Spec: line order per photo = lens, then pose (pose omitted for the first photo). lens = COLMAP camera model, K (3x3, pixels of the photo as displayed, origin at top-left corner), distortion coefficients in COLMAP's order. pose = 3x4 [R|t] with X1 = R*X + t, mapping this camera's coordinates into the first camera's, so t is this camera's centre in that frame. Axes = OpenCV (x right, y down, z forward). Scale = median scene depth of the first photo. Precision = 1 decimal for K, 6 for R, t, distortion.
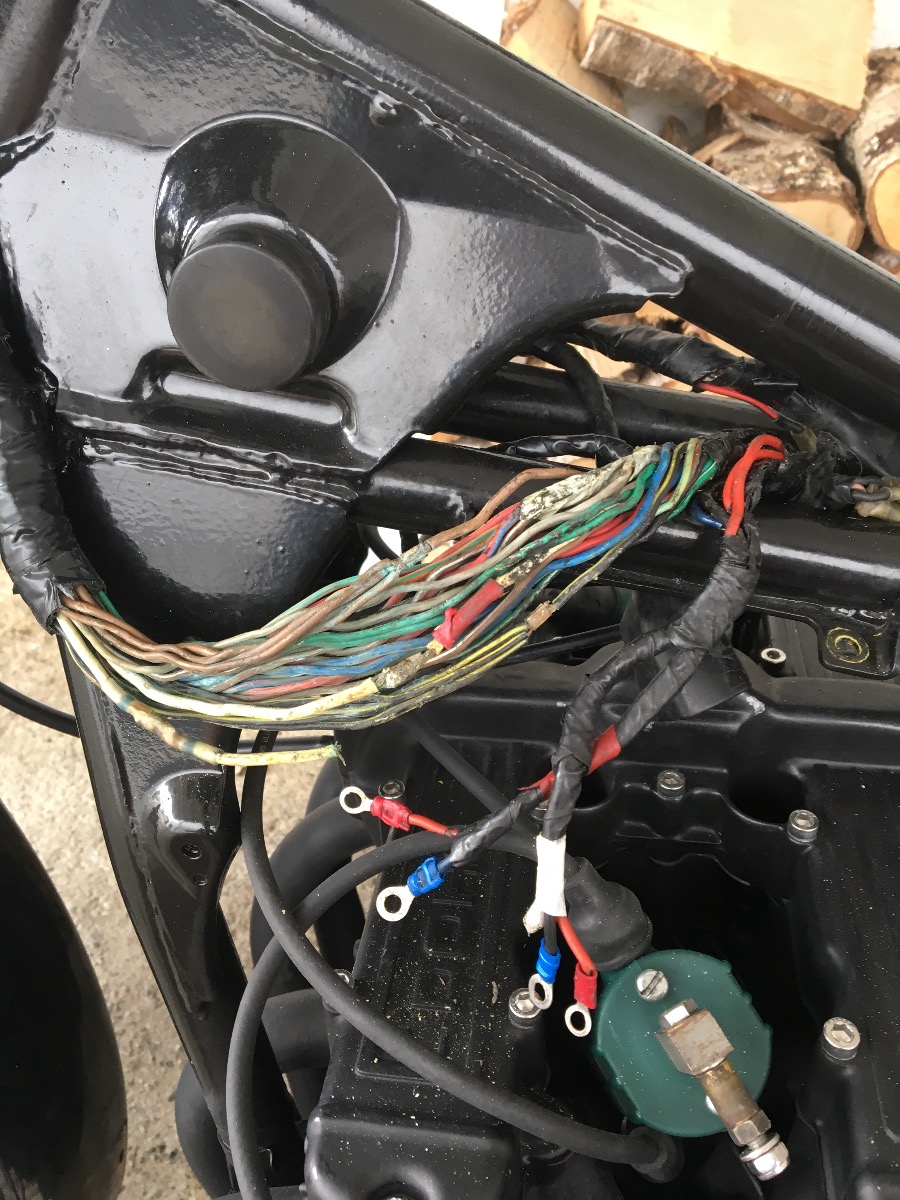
lens RADIAL K [[1004.0, 0, 450.0], [0, 1004.0, 600.0], [0, 0, 1]] dist [0.079419, -0.191145]
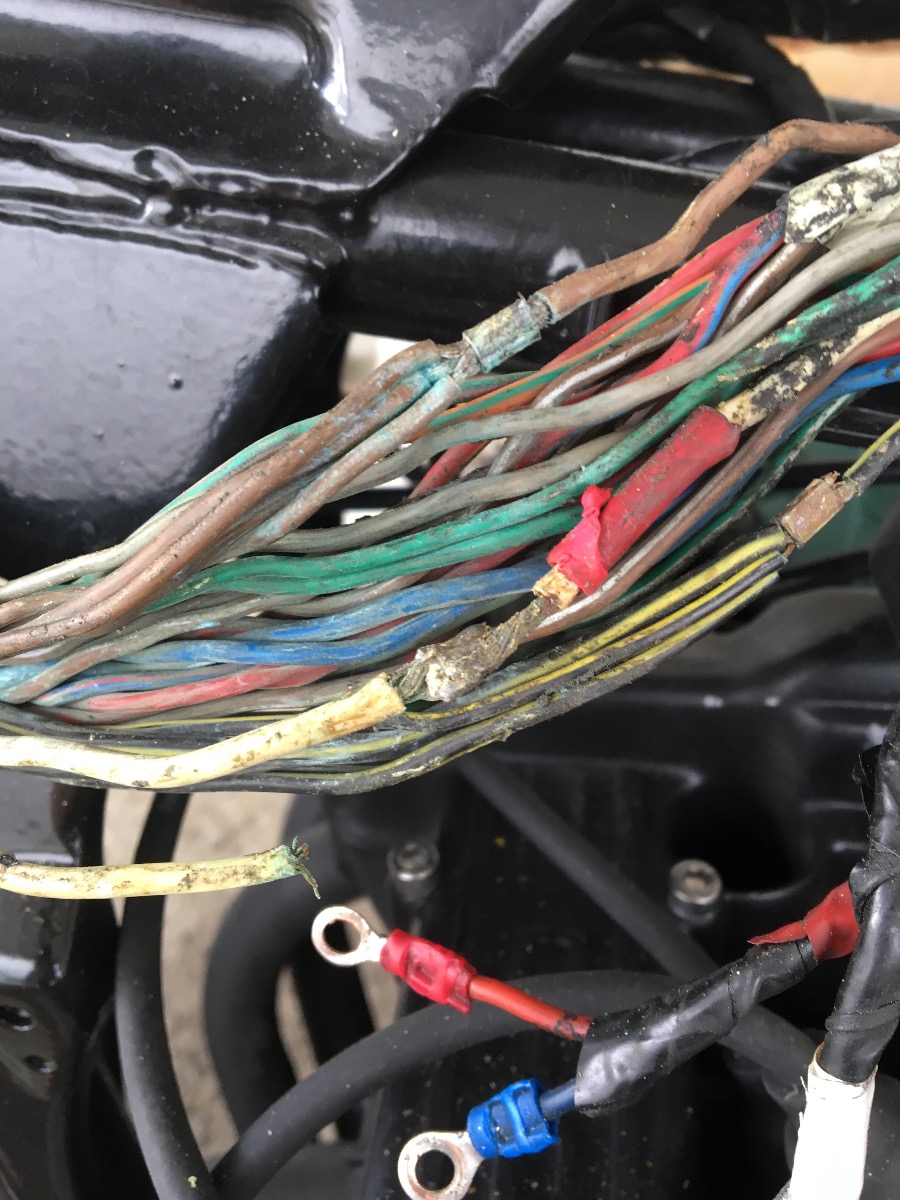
lens RADIAL K [[1104.5, 0, 450.0], [0, 1104.5, 600.0], [0, 0, 1]] dist [-0.014094, -0.008452]
pose [[0.999972, -0.007111, 0.002239, -0.049333], [0.007015, 0.999163, 0.040304, 0.030021], [-0.002524, -0.040287, 0.999185, 0.528006]]
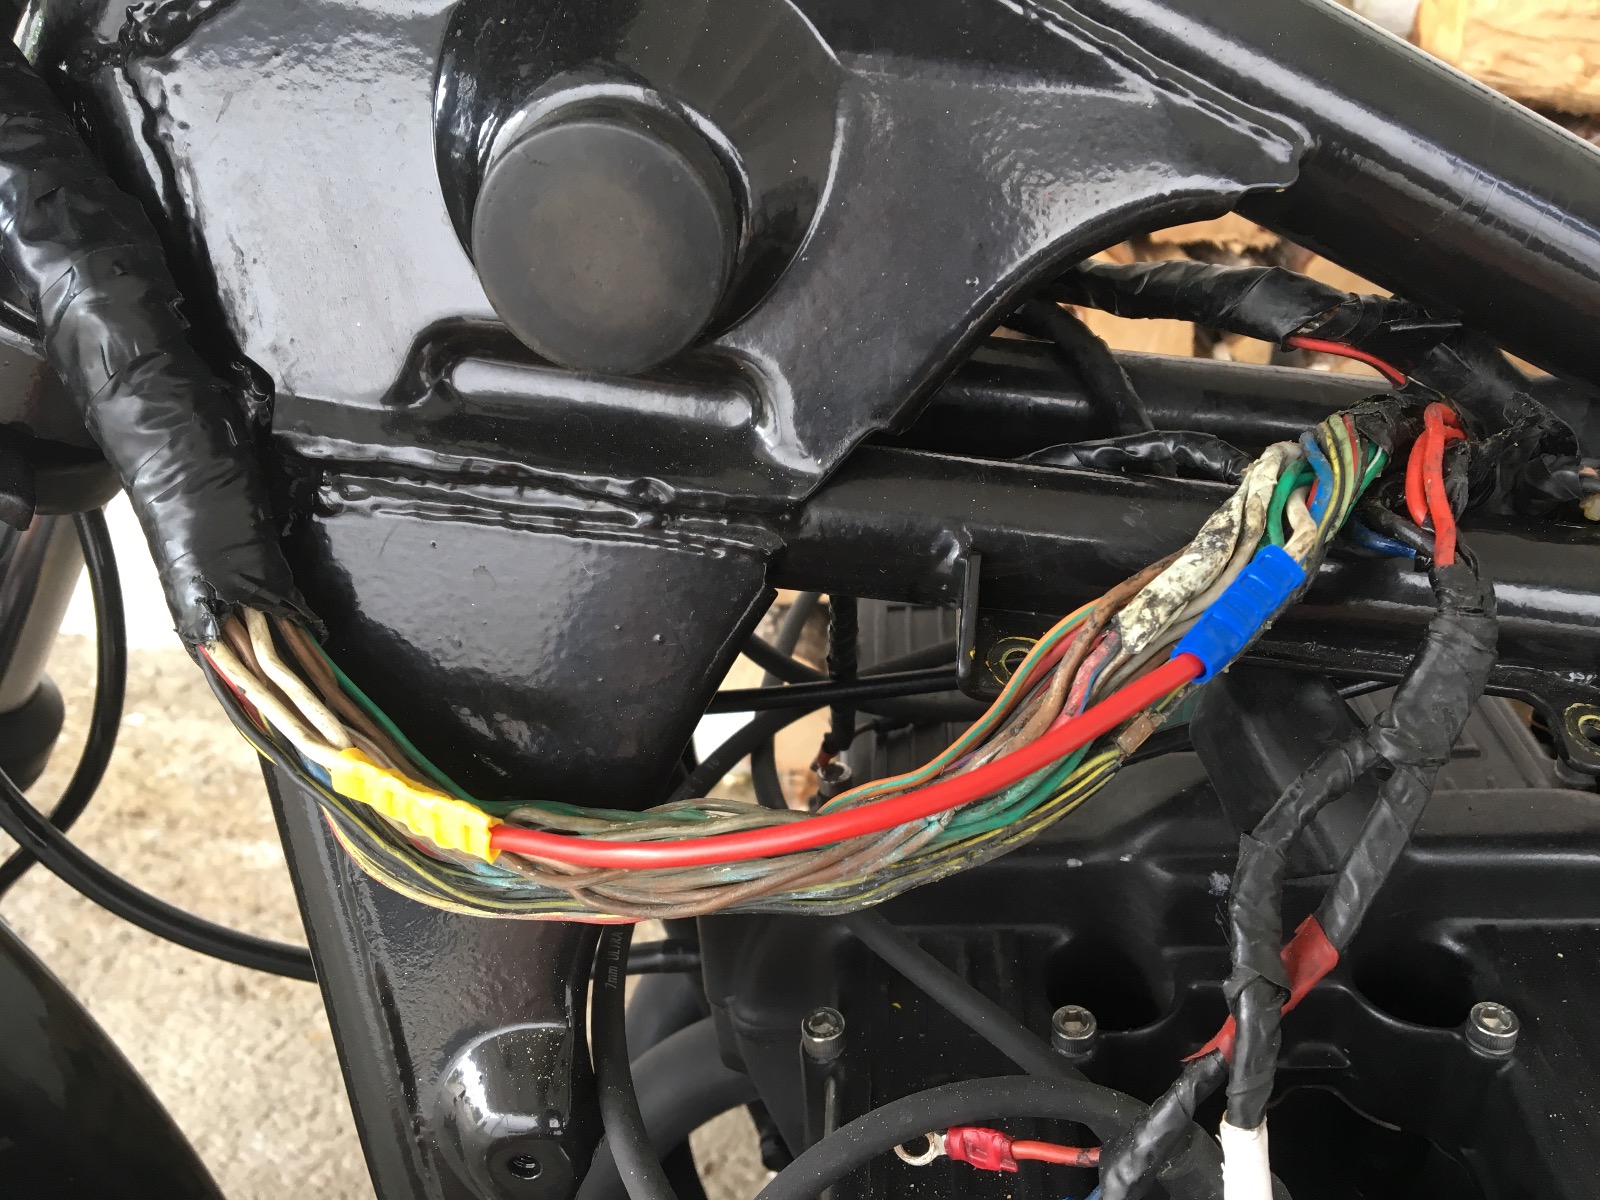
lens RADIAL K [[1370.5, 0, 800.0], [0, 1370.5, 600.0], [0, 0, 1]] dist [0.040737, -0.089886]
pose [[0.995816, -0.065493, 0.063725, -0.140920], [0.070957, 0.993622, -0.087642, 0.004559], [-0.057578, 0.091797, 0.994112, 0.188757]]
